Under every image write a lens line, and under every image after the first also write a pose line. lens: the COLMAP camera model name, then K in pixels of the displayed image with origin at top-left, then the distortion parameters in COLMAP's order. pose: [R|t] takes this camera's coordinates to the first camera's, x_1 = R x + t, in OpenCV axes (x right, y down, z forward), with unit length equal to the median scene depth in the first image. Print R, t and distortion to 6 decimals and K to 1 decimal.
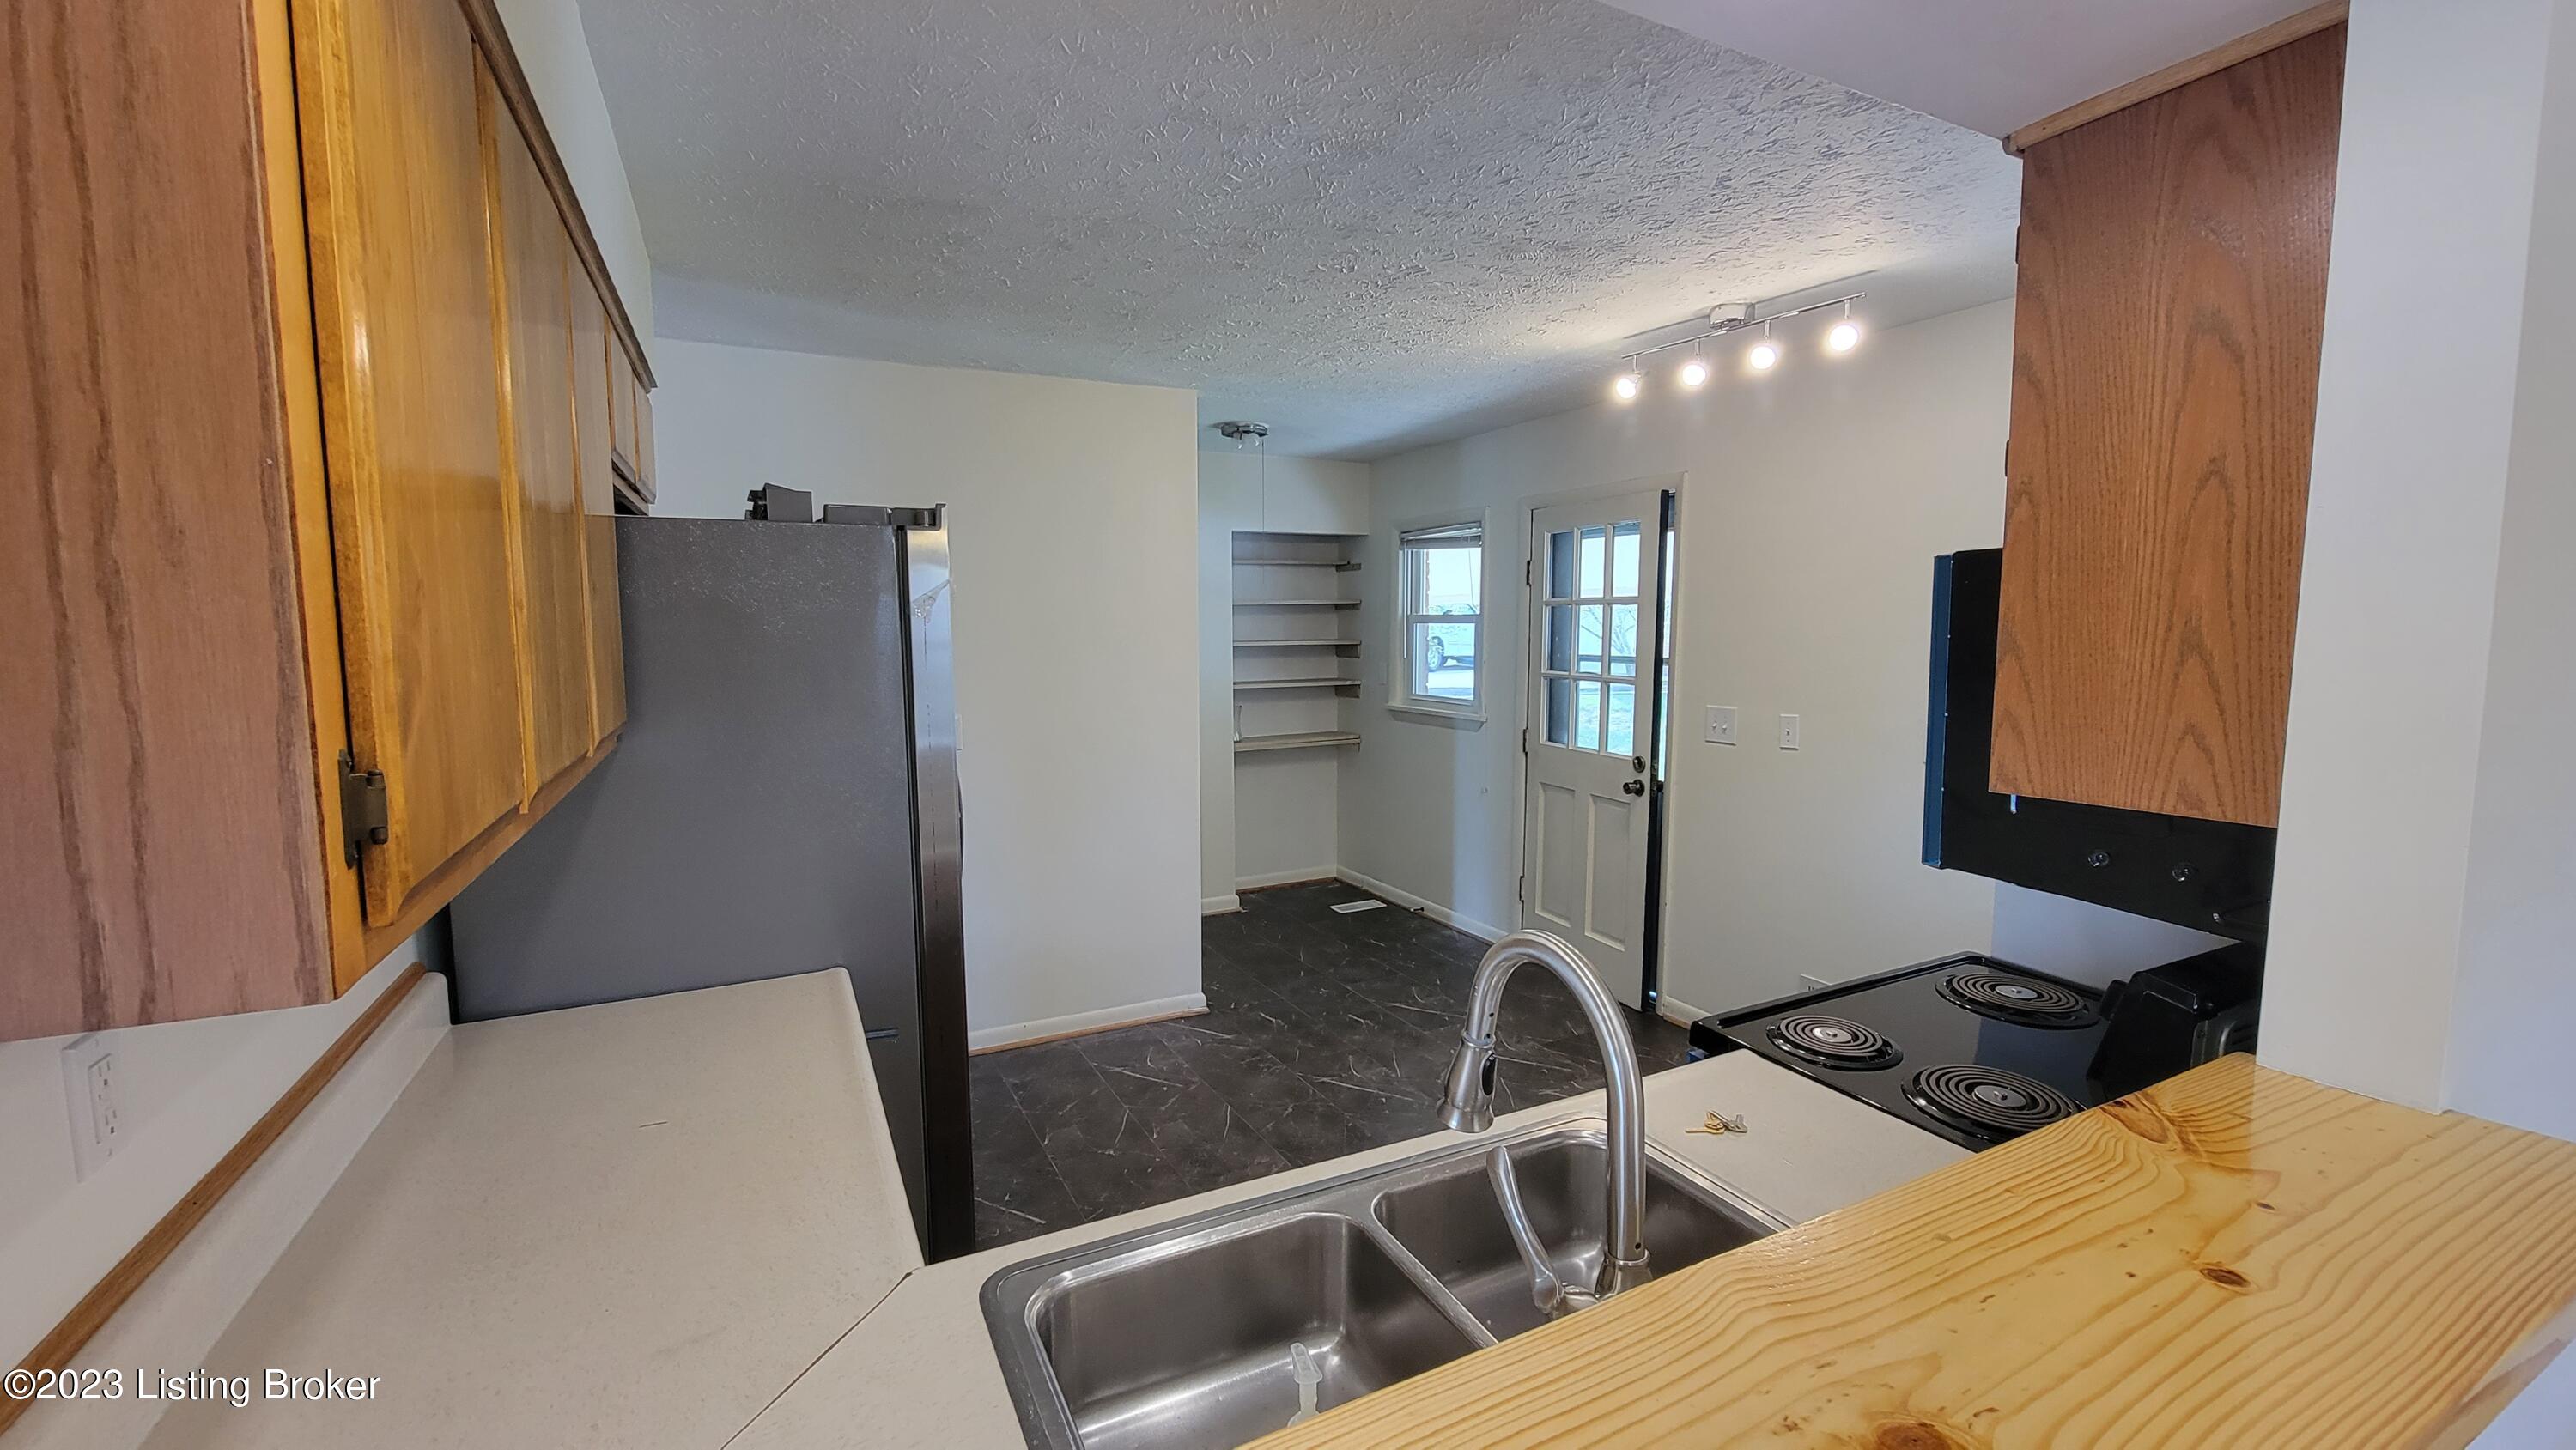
lens RADIAL K [[1051.7, 0, 1292.9], [0, 1051.7, 721.5], [0, 0, 1]] dist [-0.005431, -0.000835]
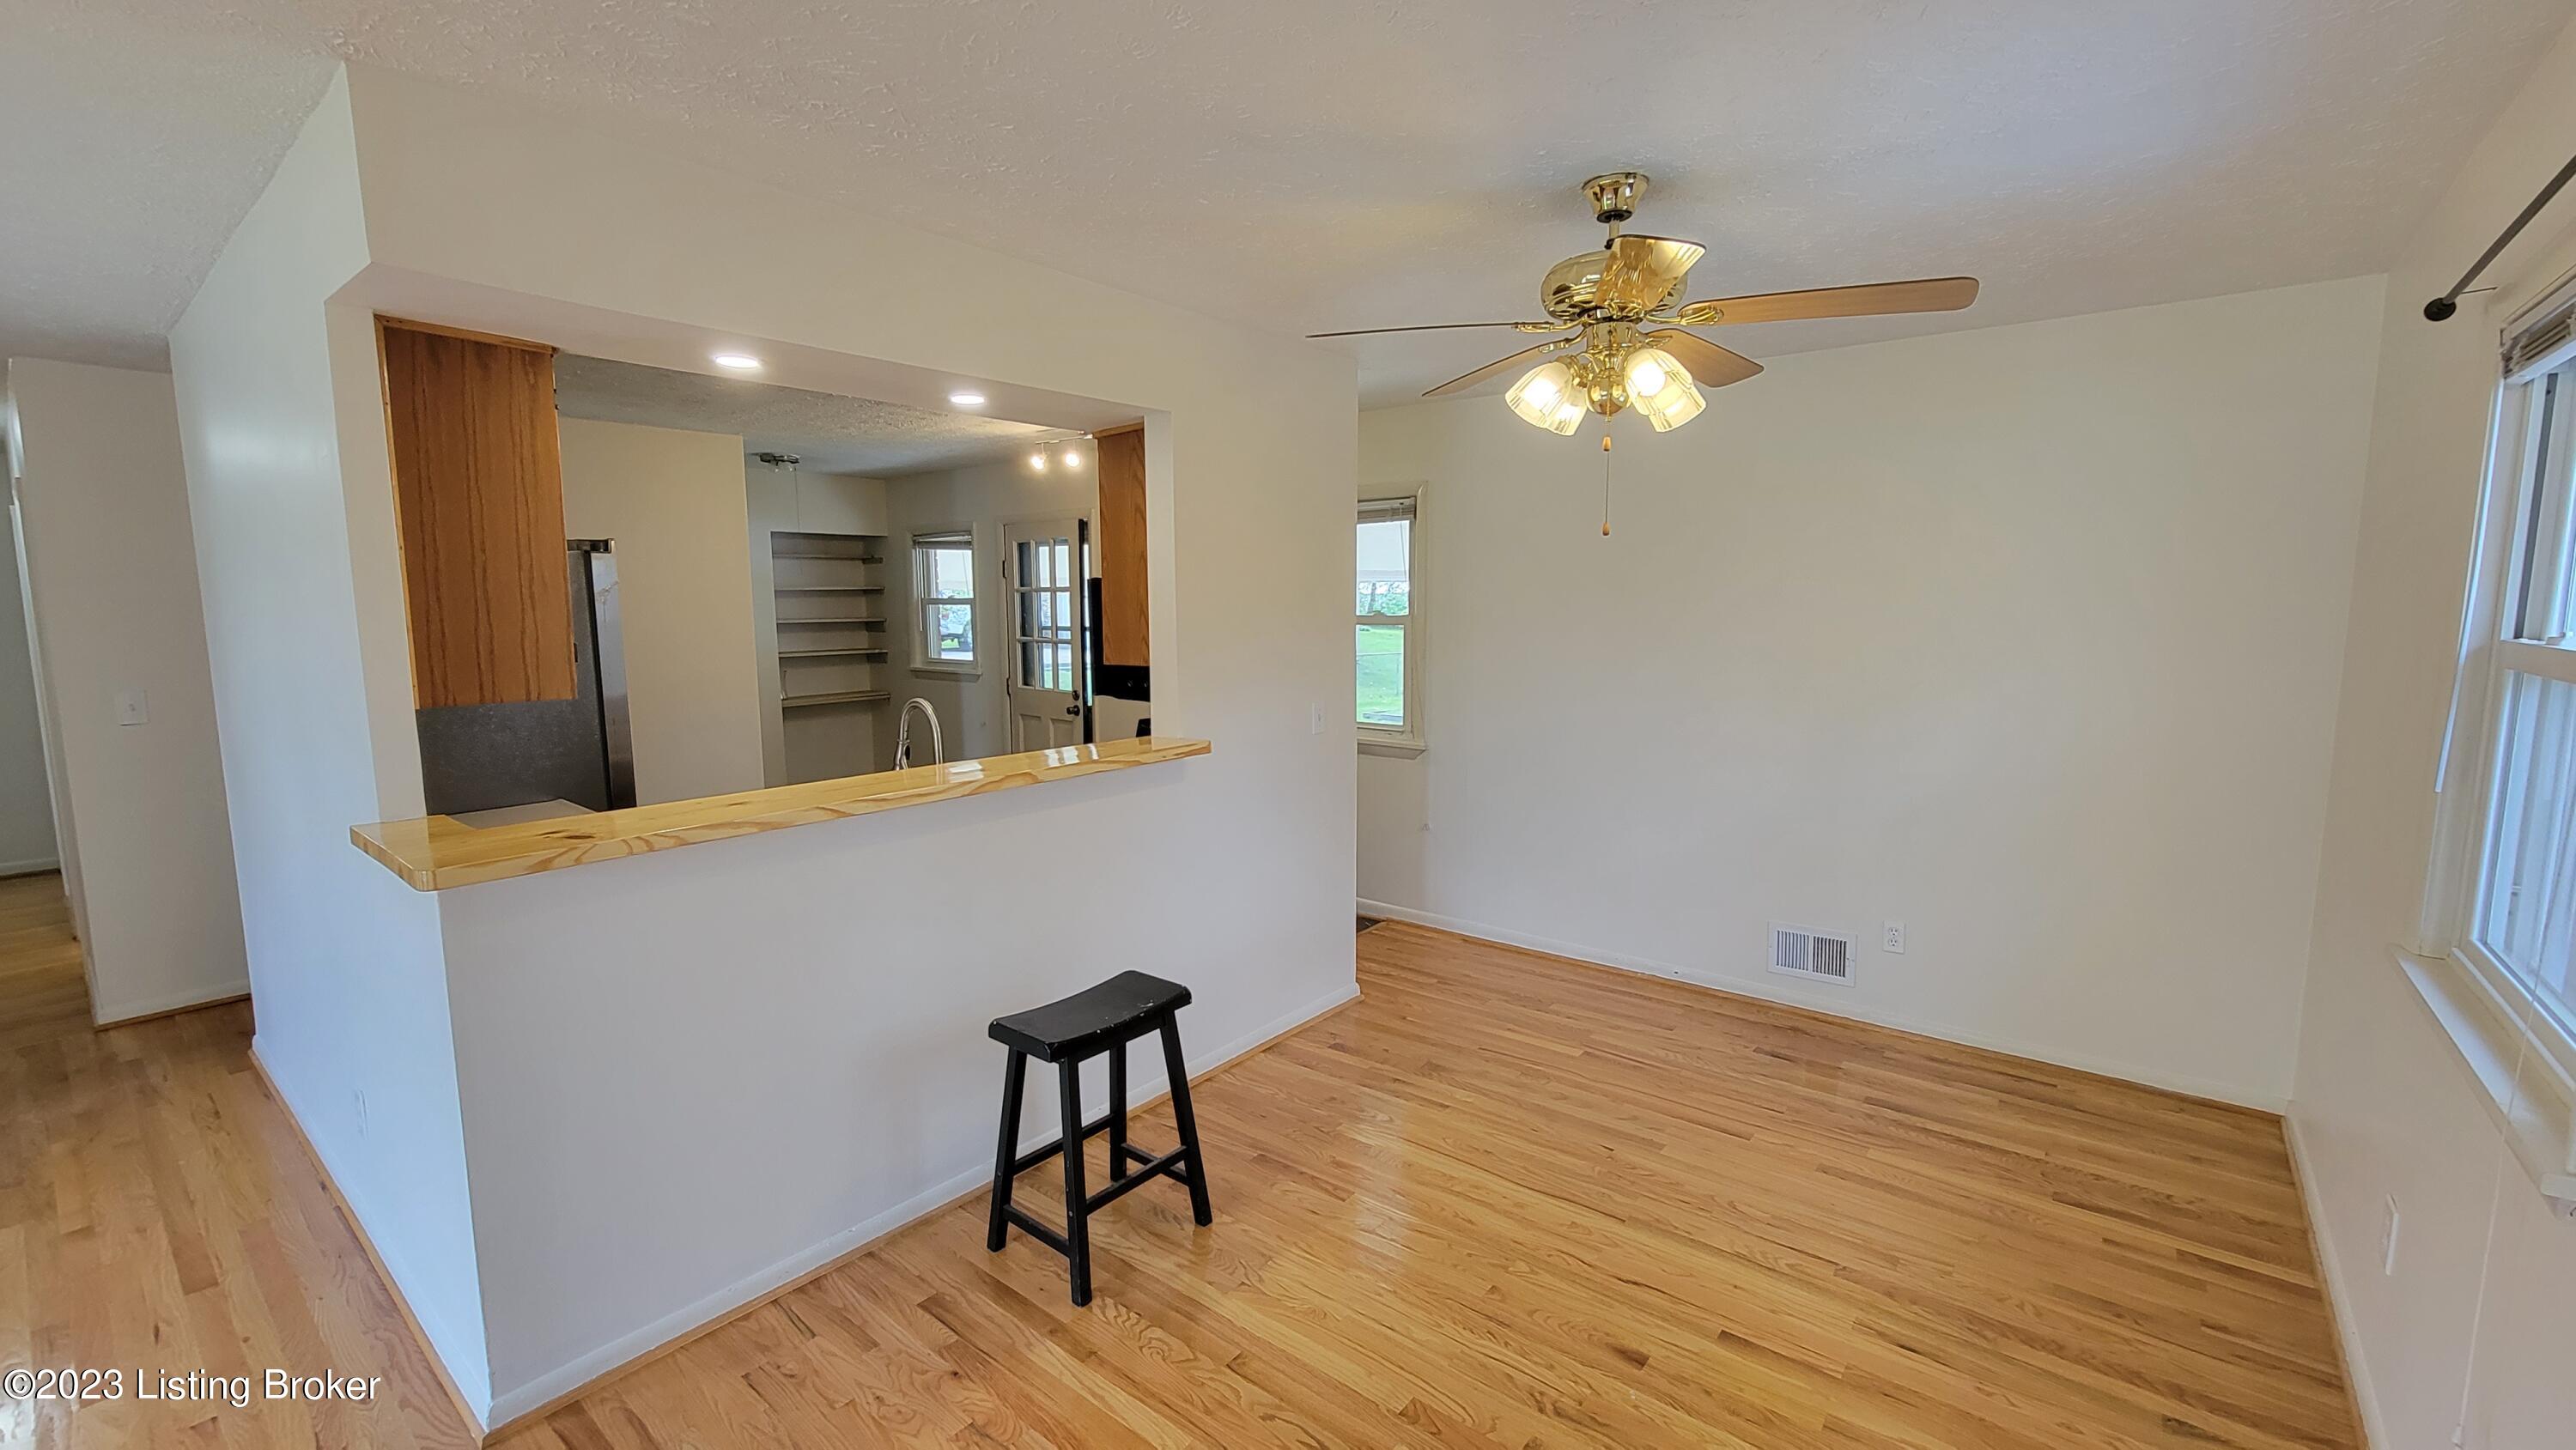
lens RADIAL K [[1051.7, 0, 1294.2], [0, 1051.7, 735.9], [0, 0, 1]] dist [-0.005431, -0.000835]
pose [[0.914717, -0.052476, 0.400674, -0.001432], [0.039886, 0.998415, 0.039706, 0.042438], [-0.402122, -0.020338, 0.915360, -0.454272]]
